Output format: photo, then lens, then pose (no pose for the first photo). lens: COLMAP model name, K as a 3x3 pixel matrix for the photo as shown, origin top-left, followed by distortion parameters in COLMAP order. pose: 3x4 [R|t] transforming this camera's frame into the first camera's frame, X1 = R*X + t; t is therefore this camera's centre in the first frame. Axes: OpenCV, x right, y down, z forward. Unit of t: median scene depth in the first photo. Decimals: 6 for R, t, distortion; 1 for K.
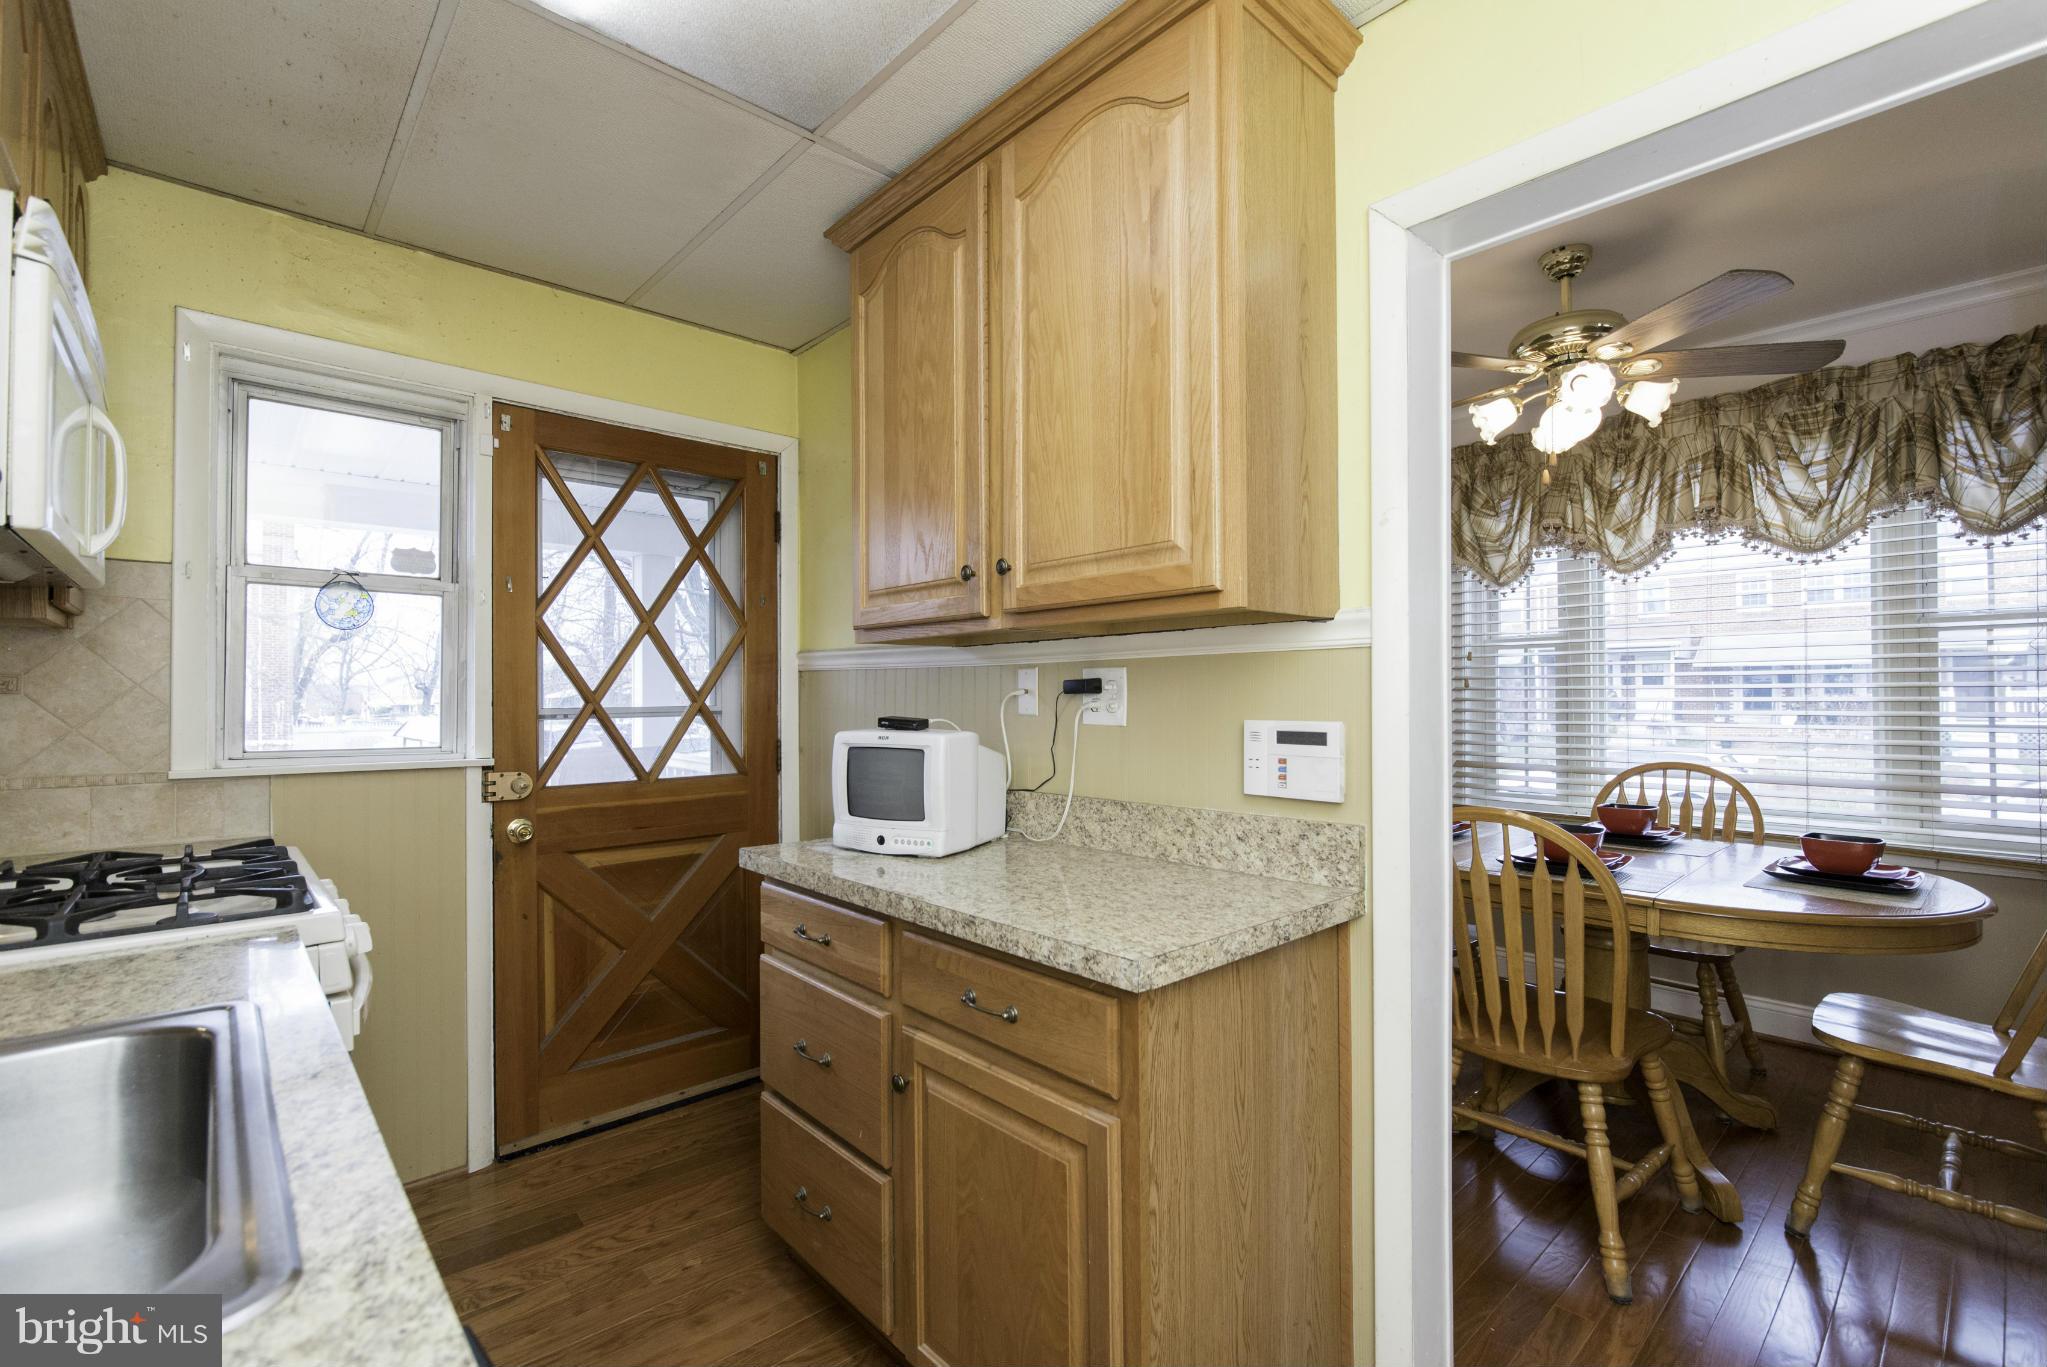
lens RADIAL K [[913.8, 0, 980.7], [0, 913.8, 685.2], [0, 0, 1]] dist [-0.004349, -0.001546]
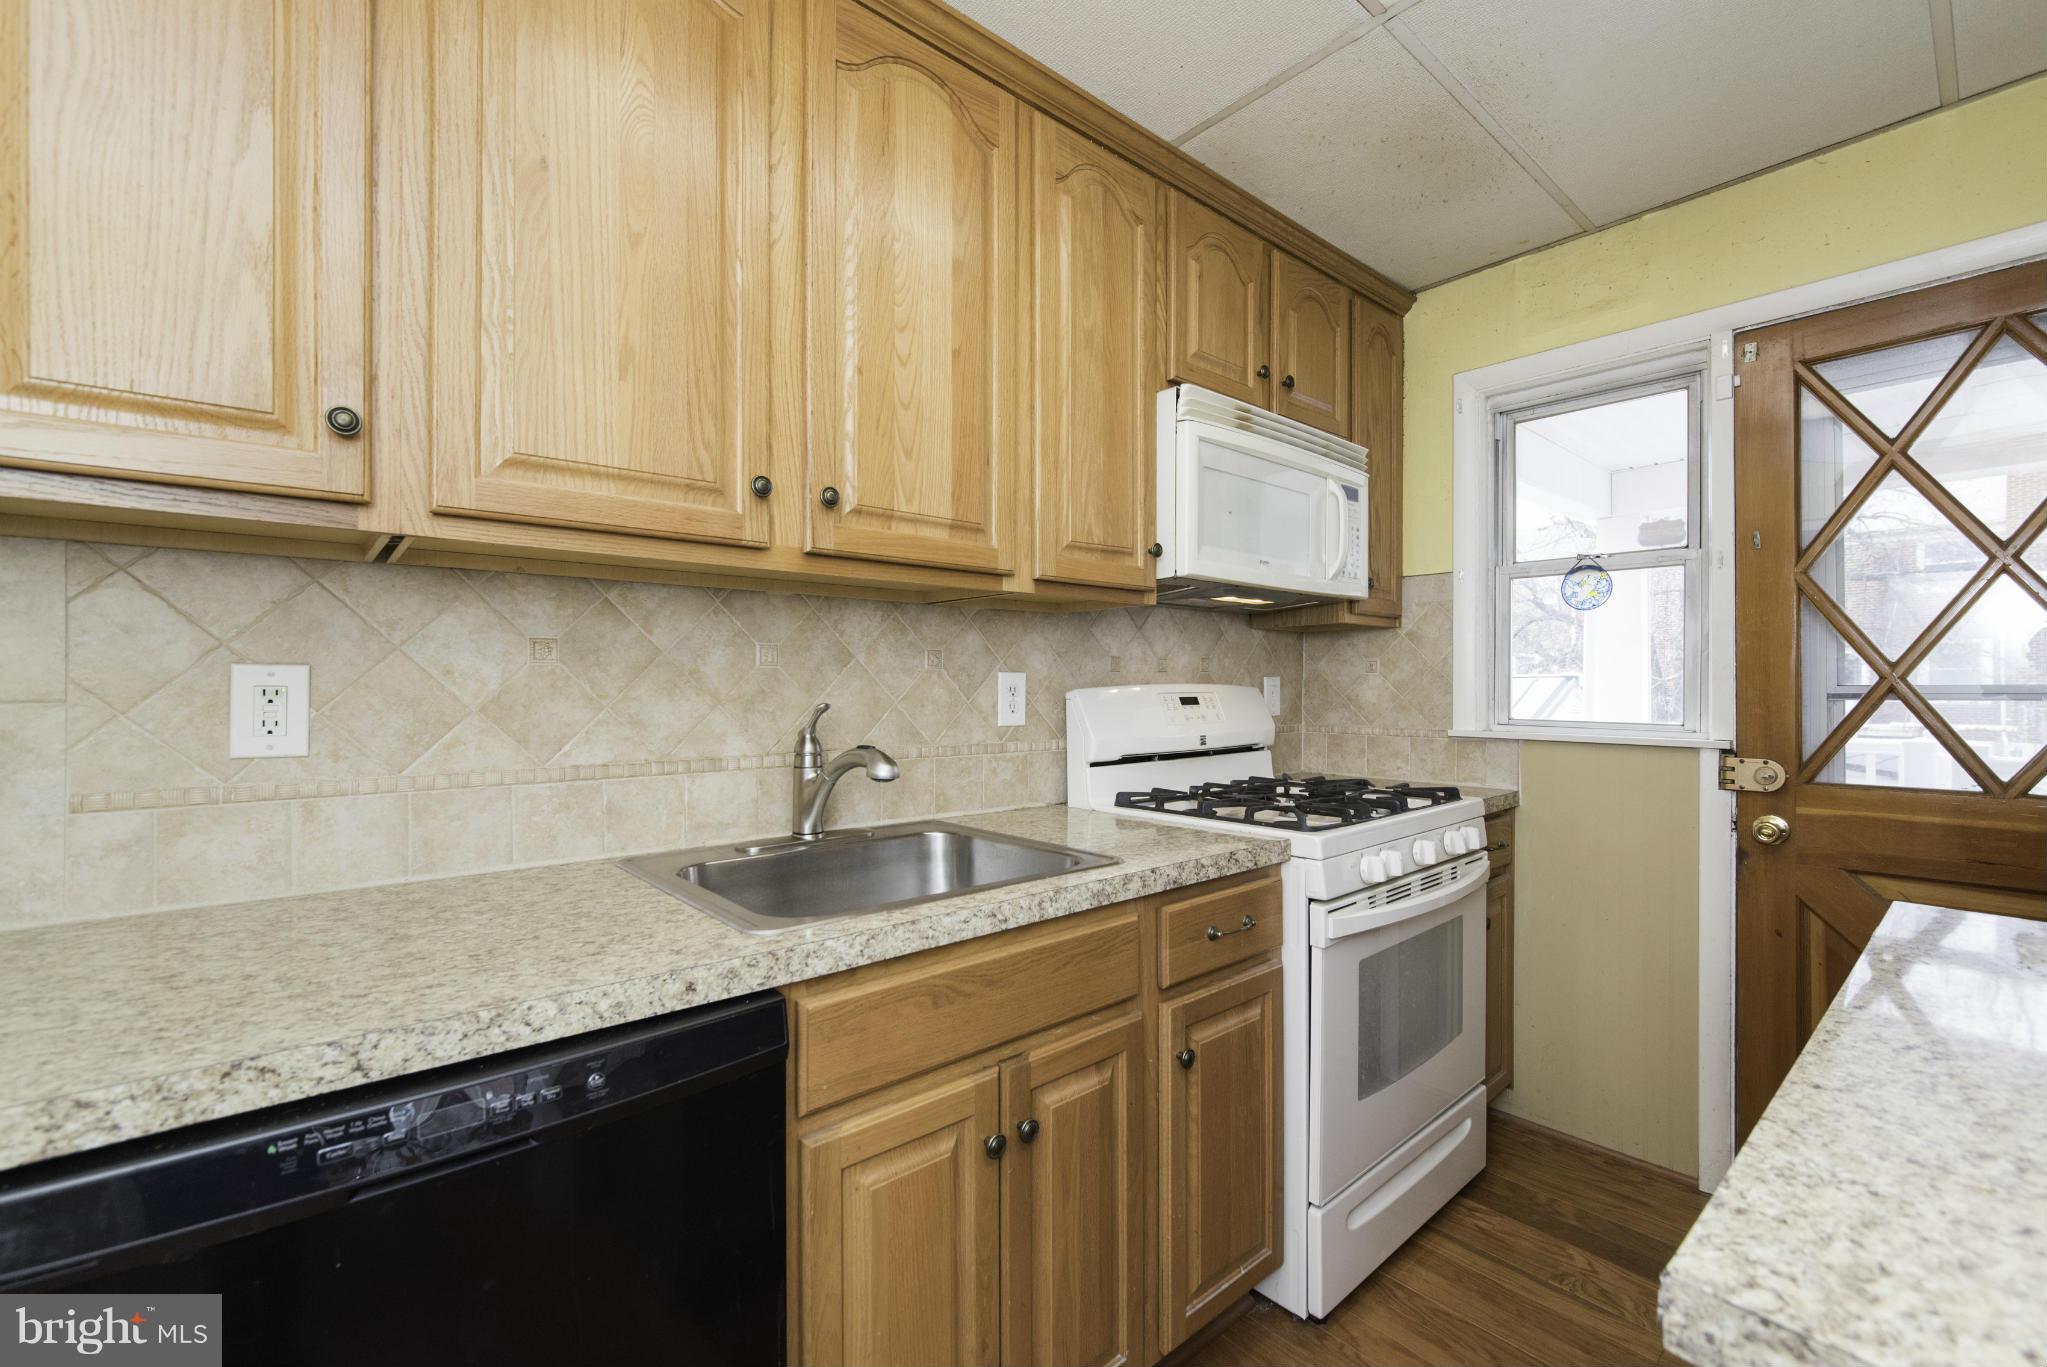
lens RADIAL K [[832.8, 0, 1045.4], [0, 832.8, 682.8], [0, 0, 1]] dist [-0.008414, 0.001216]
pose [[0.011961, 0.002809, -0.999925, 0.321065], [0.014483, 0.999891, 0.002982, 0.014902], [0.999824, -0.014517, 0.011919, 0.416266]]
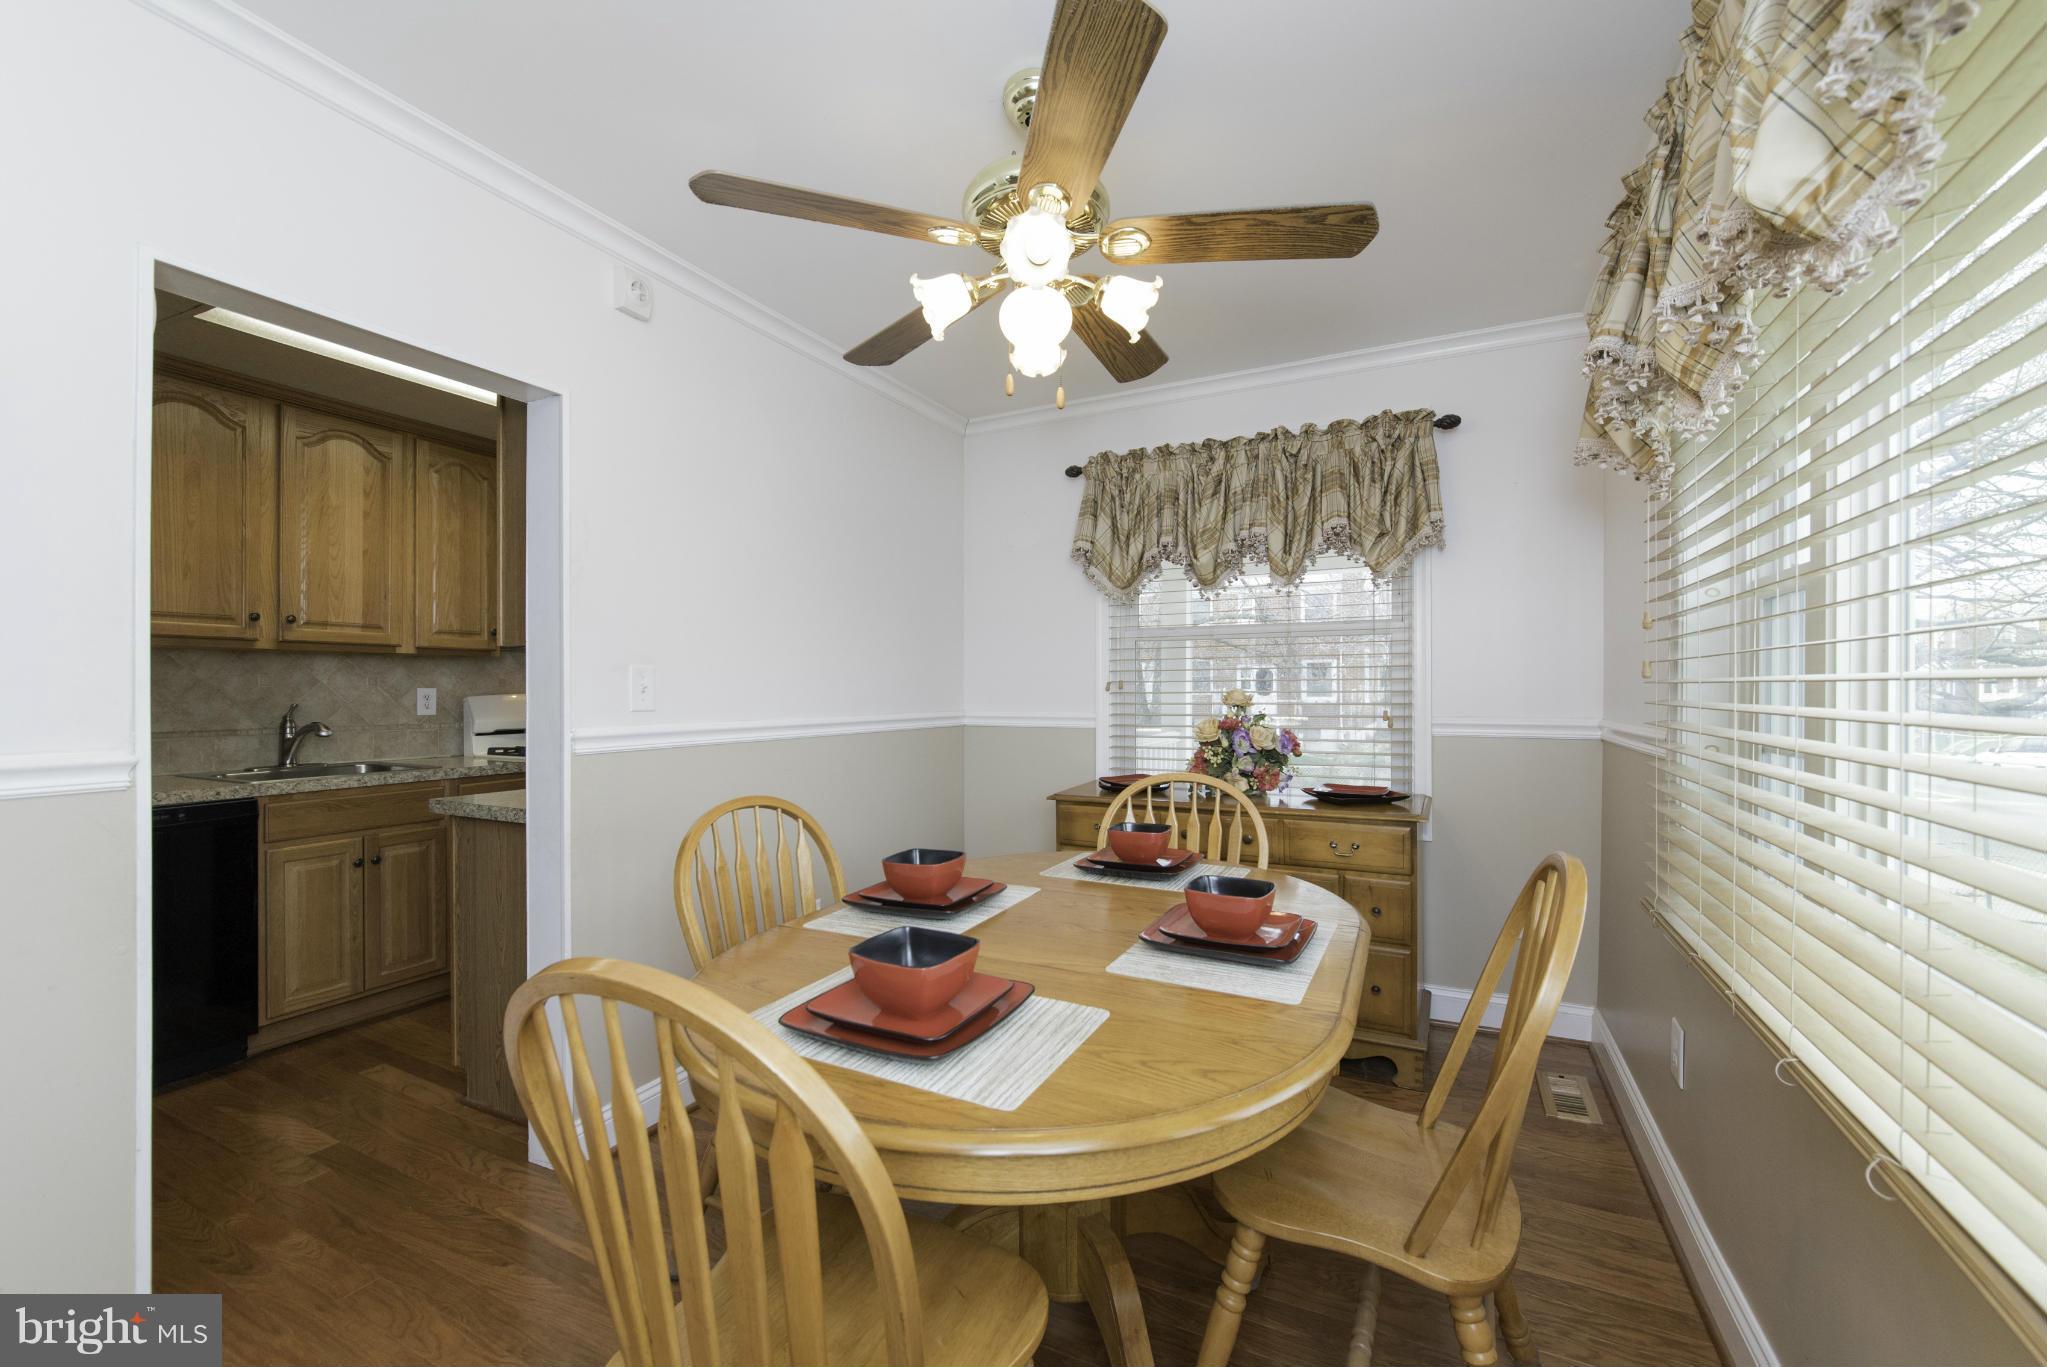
lens RADIAL K [[832.8, 0, 1030.6], [0, 832.8, 687.7], [0, 0, 1]] dist [-0.008414, 0.001216]
pose [[0.378731, 0.006060, -0.925487, 1.672356], [0.008686, 0.999911, 0.010101, -0.002727], [0.925466, -0.011864, 0.378645, 0.965931]]
